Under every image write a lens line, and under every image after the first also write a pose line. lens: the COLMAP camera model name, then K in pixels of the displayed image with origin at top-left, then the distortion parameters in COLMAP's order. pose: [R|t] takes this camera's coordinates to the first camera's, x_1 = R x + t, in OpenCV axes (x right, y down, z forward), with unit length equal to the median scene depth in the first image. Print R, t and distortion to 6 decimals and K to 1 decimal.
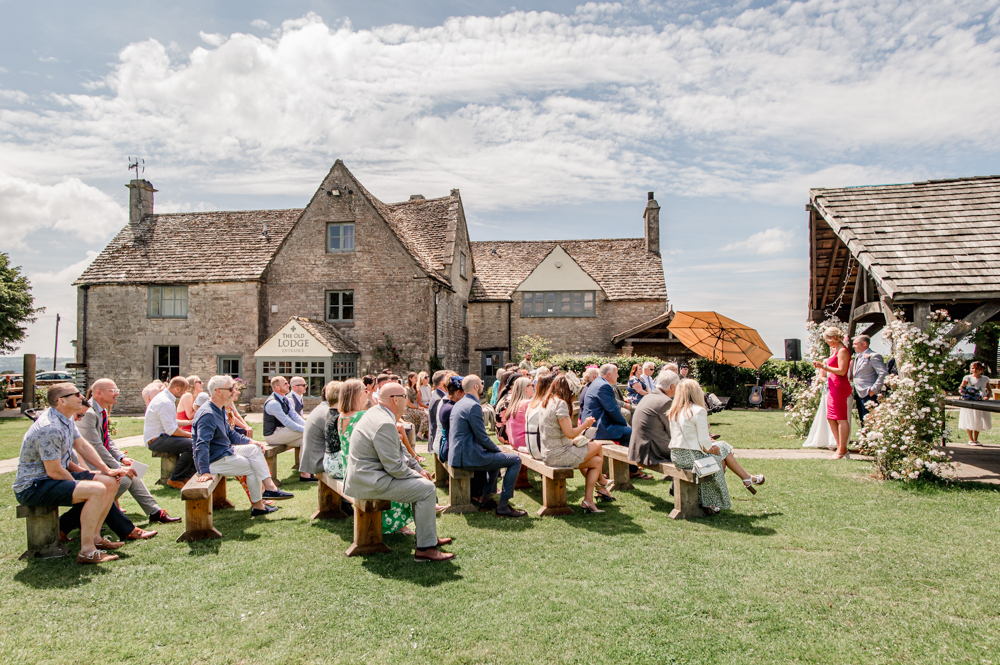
lens RADIAL K [[602.2, 0, 491.9], [0, 602.2, 343.9], [0, 0, 1]] dist [0.000080, 0.001060]
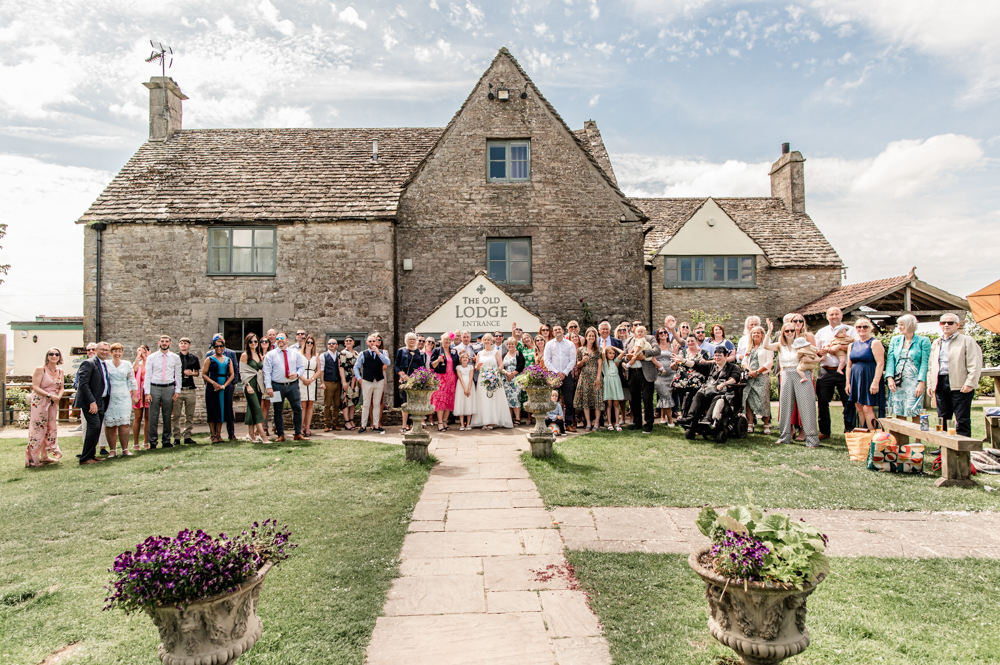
lens RADIAL K [[589.6, 0, 500.0], [0, 589.6, 332.5], [0, 0, 1]] dist [-0.001797, -0.000128]
pose [[0.989363, -0.003318, 0.145430, -0.355795], [0.003728, 0.999990, -0.002543, 0.019839], [-0.145421, 0.003059, 0.989365, 0.334546]]
